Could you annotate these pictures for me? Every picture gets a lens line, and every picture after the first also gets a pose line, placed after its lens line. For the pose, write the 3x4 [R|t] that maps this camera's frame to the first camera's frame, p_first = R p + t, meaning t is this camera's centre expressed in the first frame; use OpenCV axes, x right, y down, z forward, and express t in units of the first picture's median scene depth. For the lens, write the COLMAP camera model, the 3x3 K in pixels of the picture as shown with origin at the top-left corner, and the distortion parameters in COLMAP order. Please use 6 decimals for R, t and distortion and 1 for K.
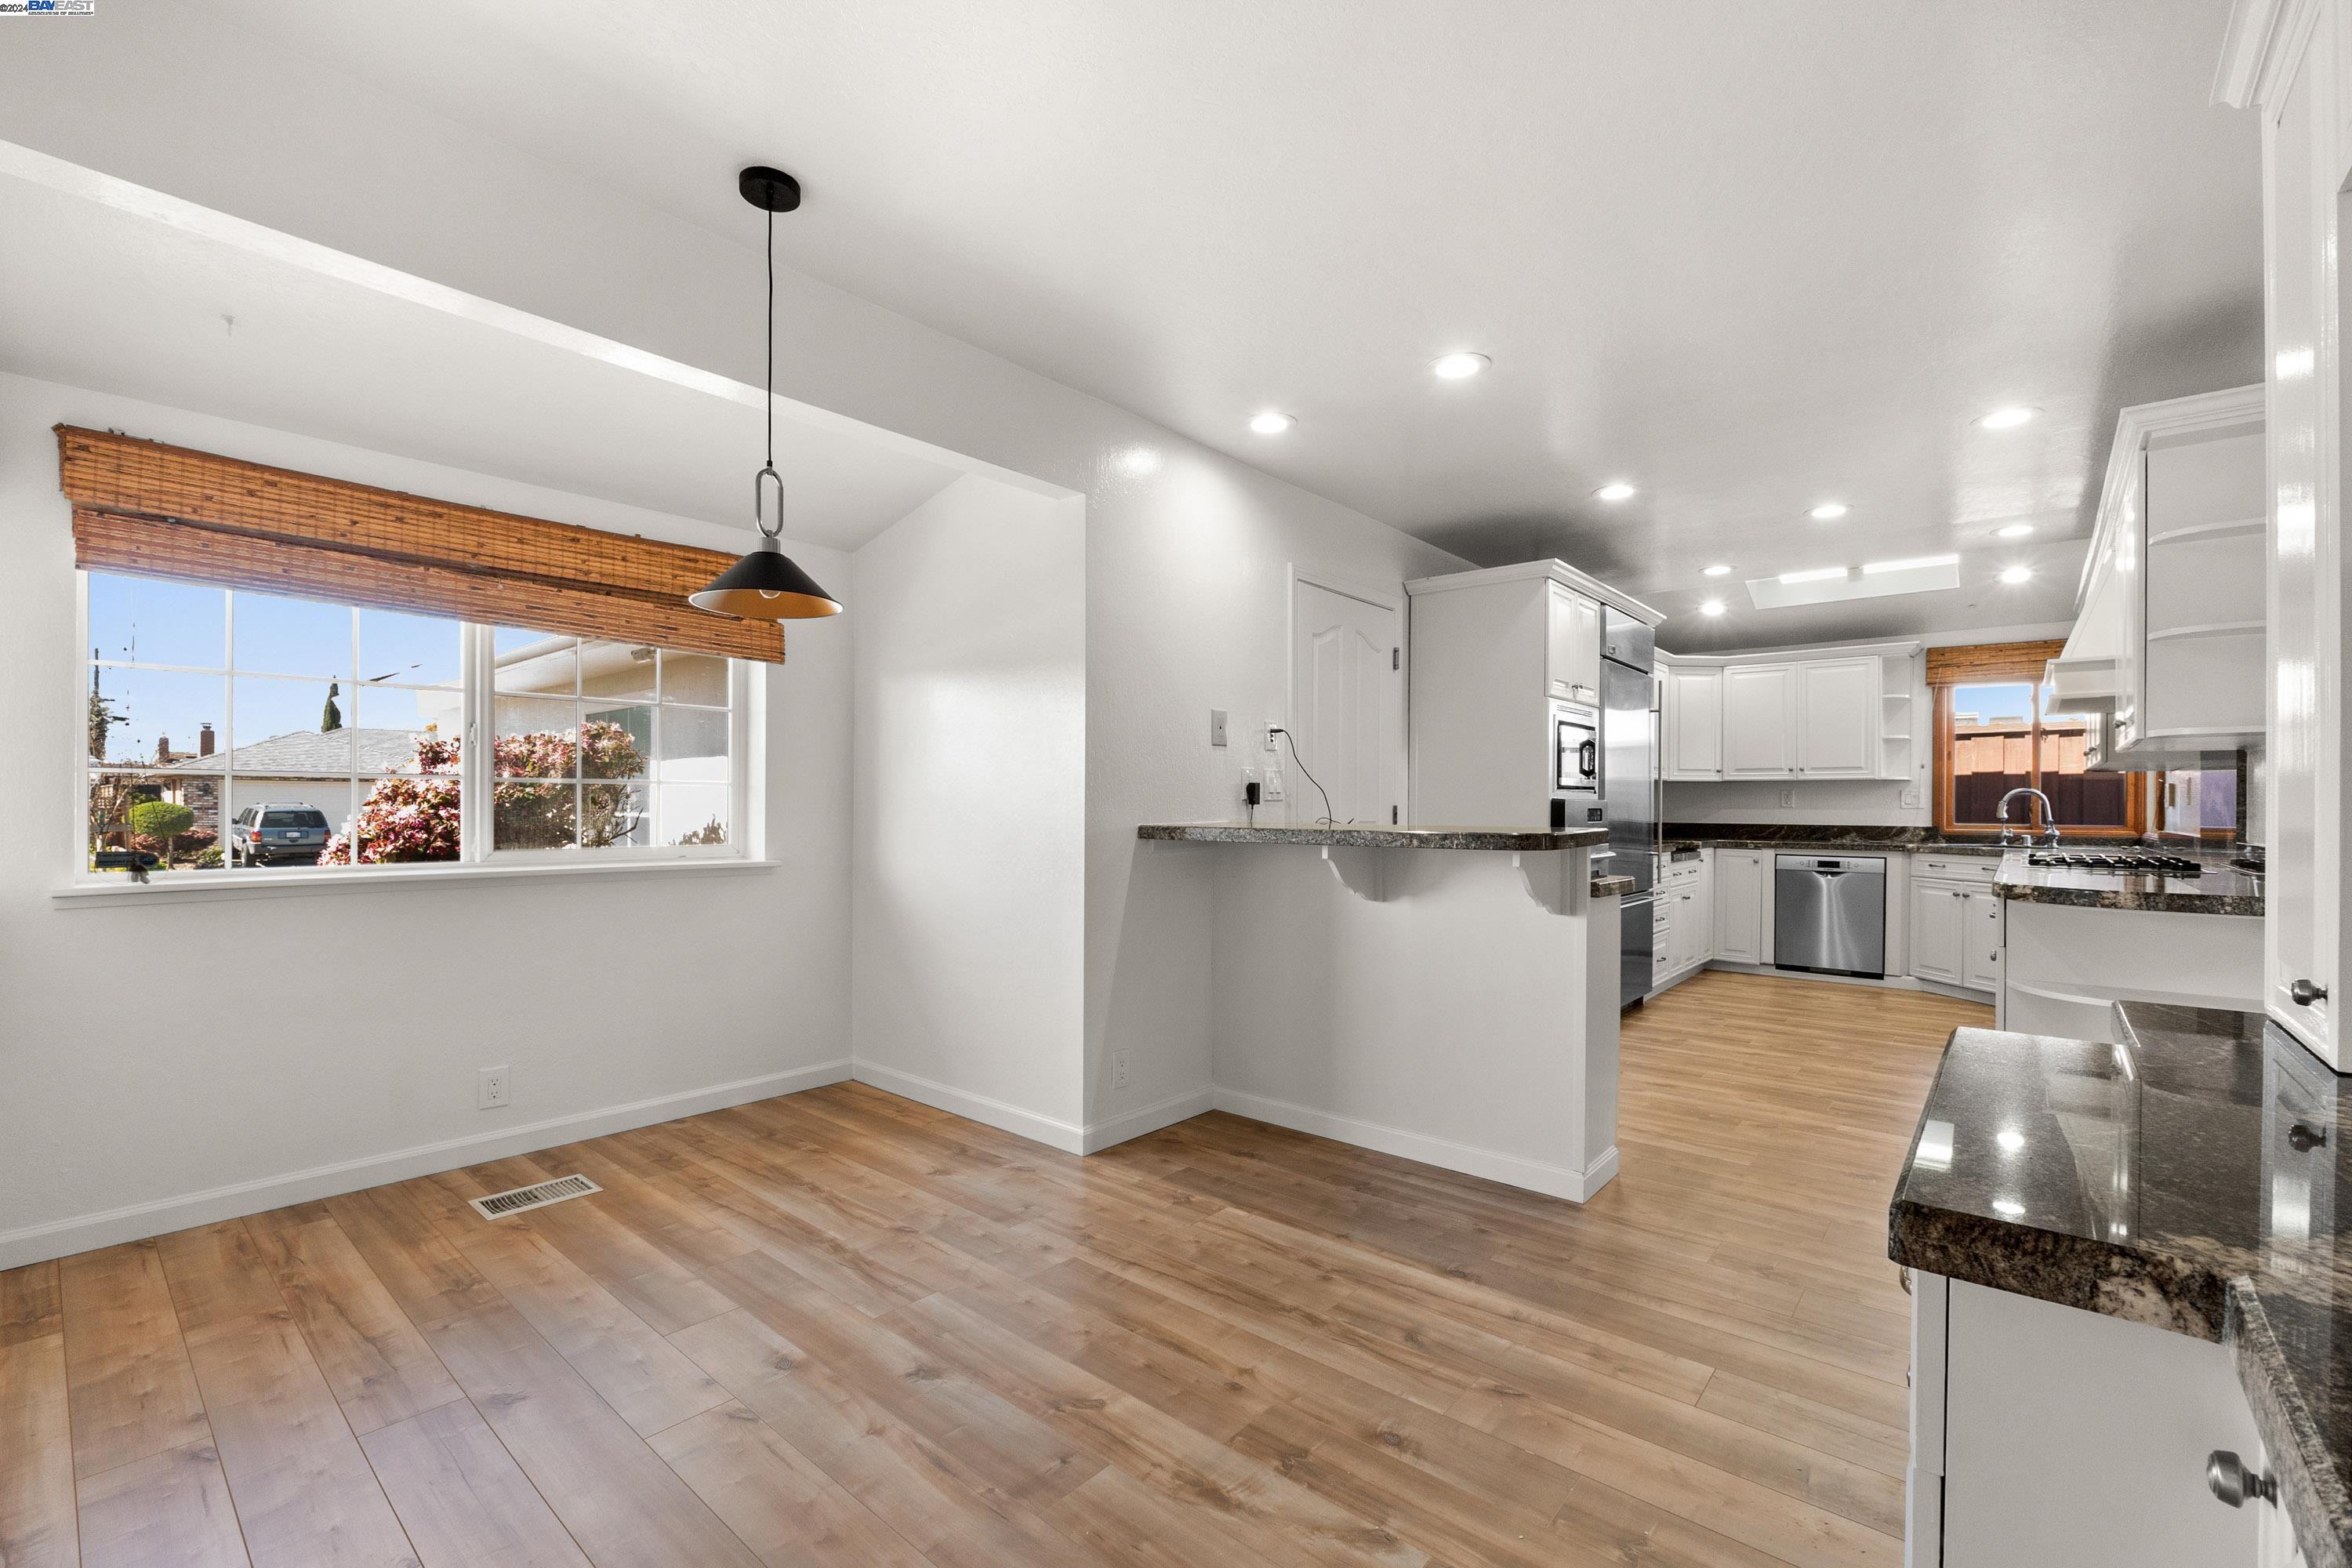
lens RADIAL K [[1009.6, 0, 1179.5], [0, 1009.6, 804.0], [0, 0, 1]] dist [-0.005139, -0.000136]
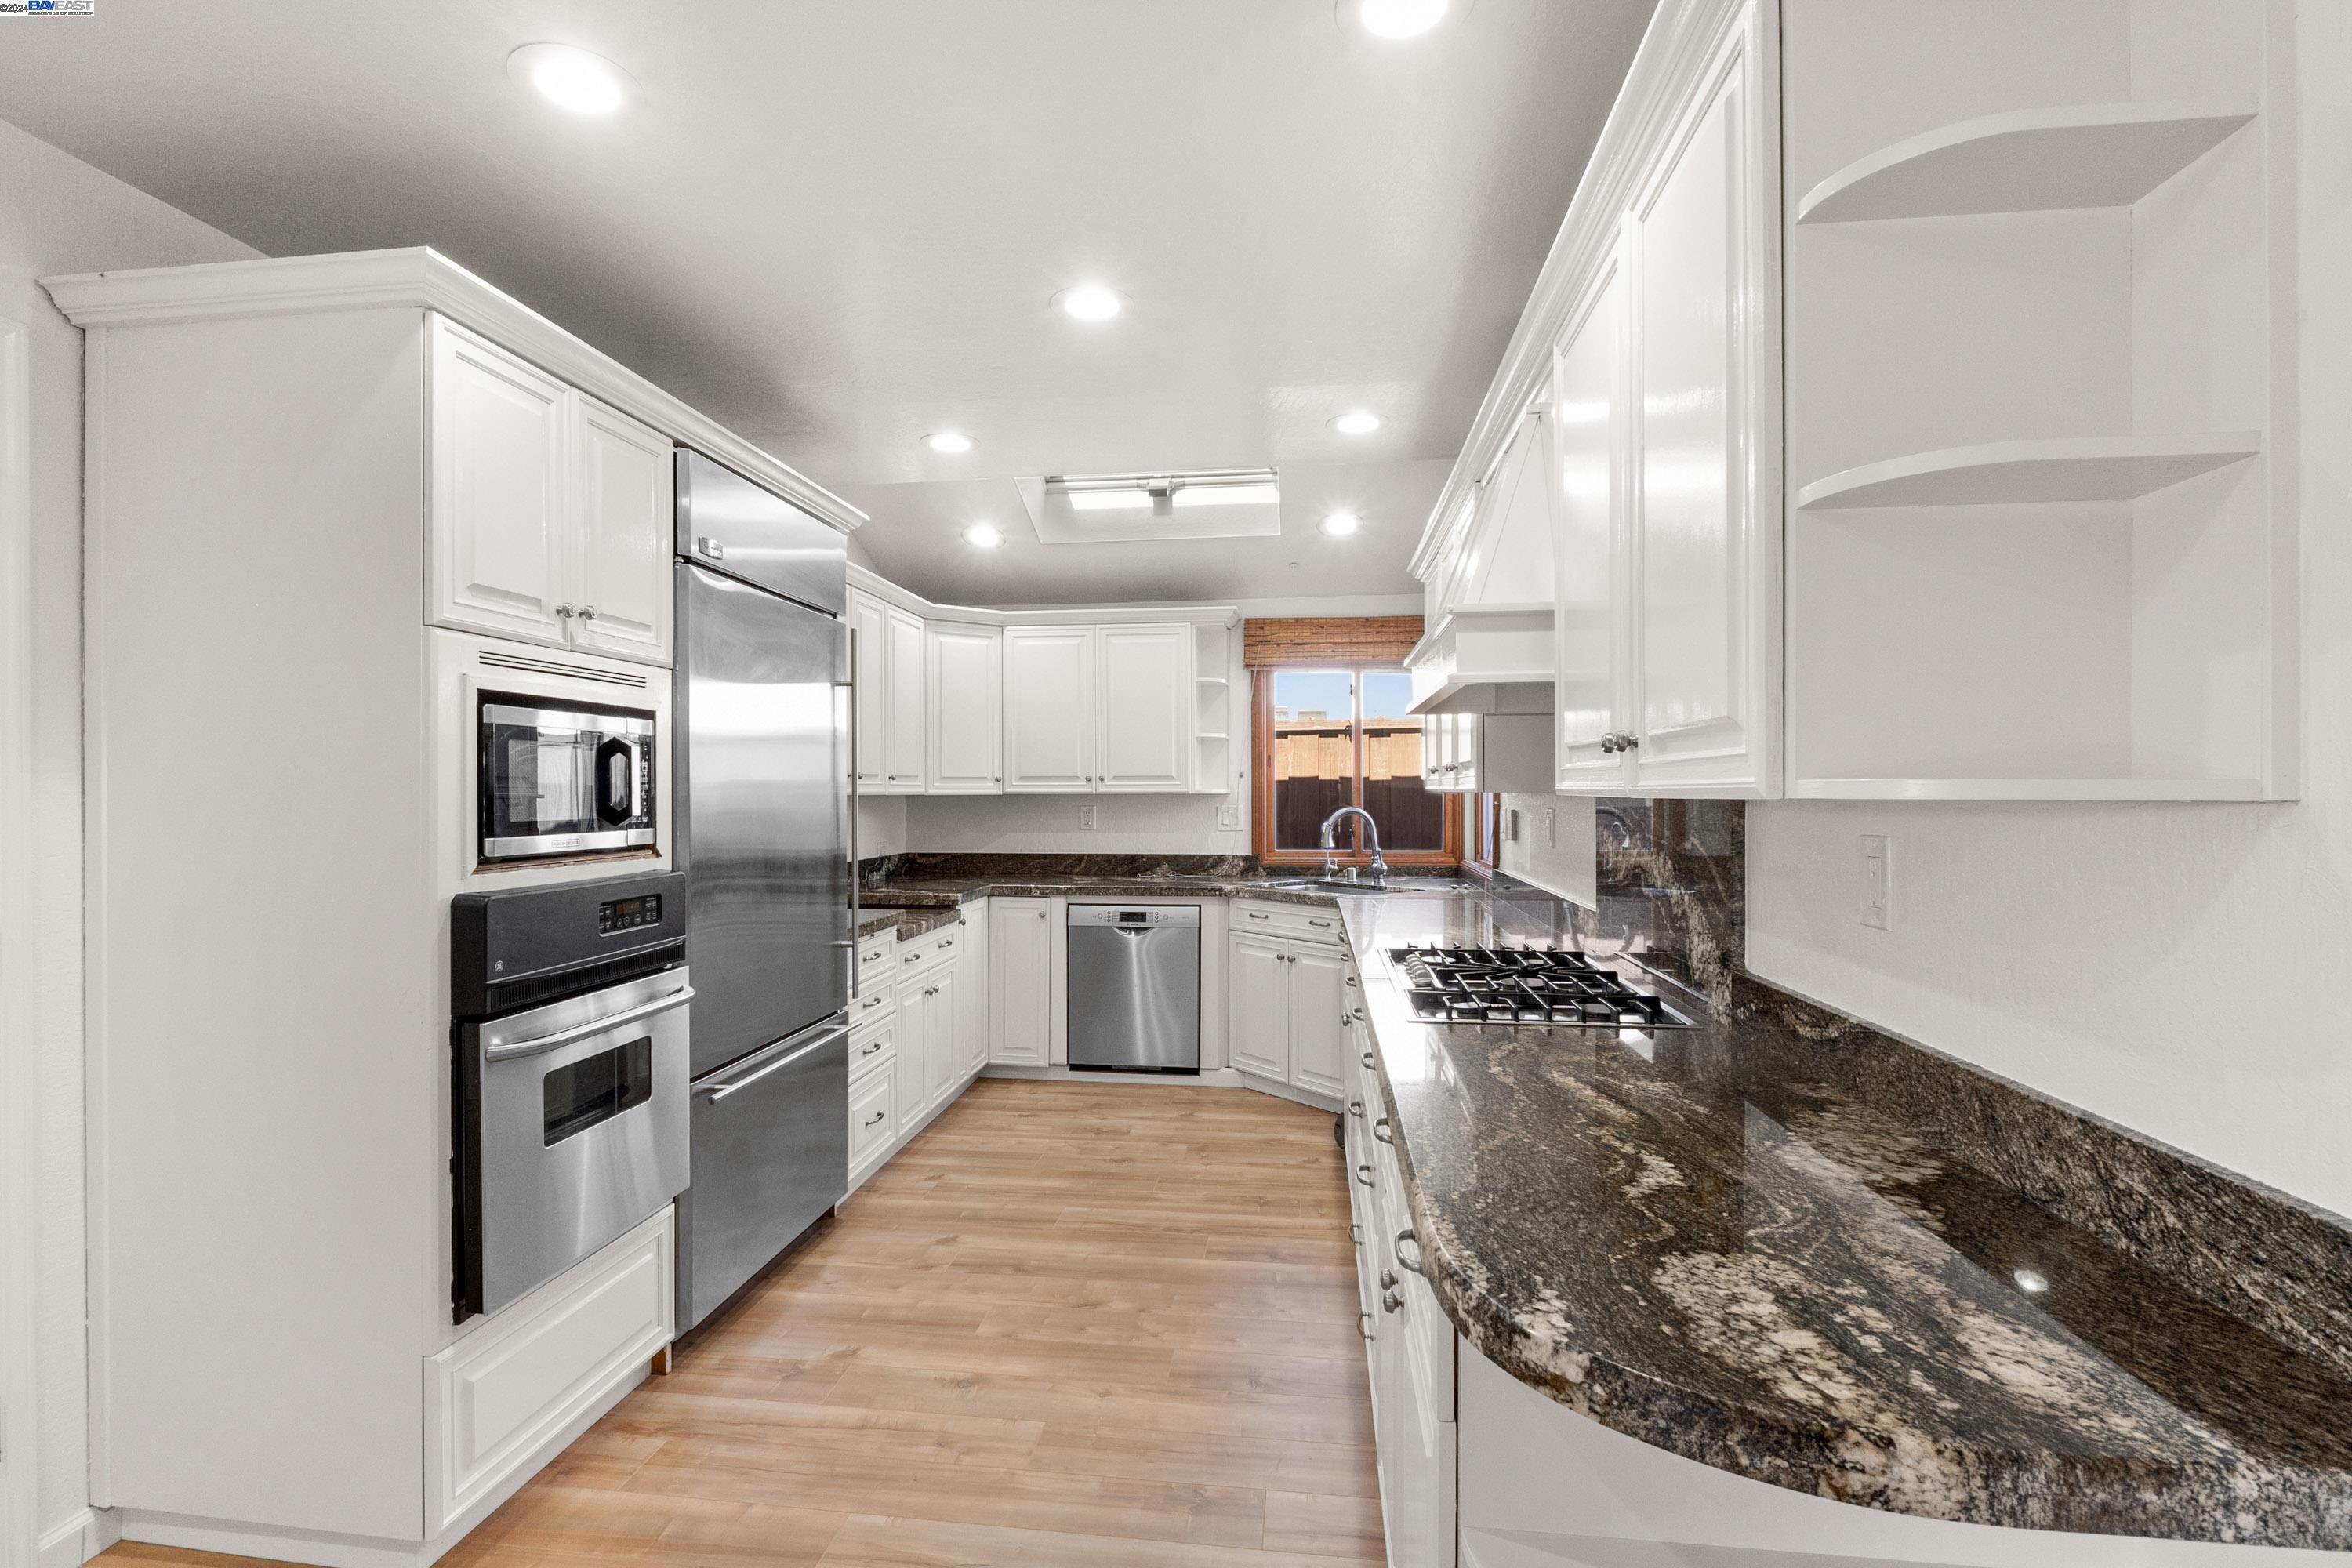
lens RADIAL K [[1112.5, 0, 1173.0], [0, 1112.5, 794.1], [0, 0, 1]] dist [-0.003048, -0.000283]
pose [[0.838847, -0.010423, 0.544267, 0.251119], [0.007988, 0.999945, 0.006839, -0.030092], [-0.544308, -0.001389, 0.838884, 0.341551]]
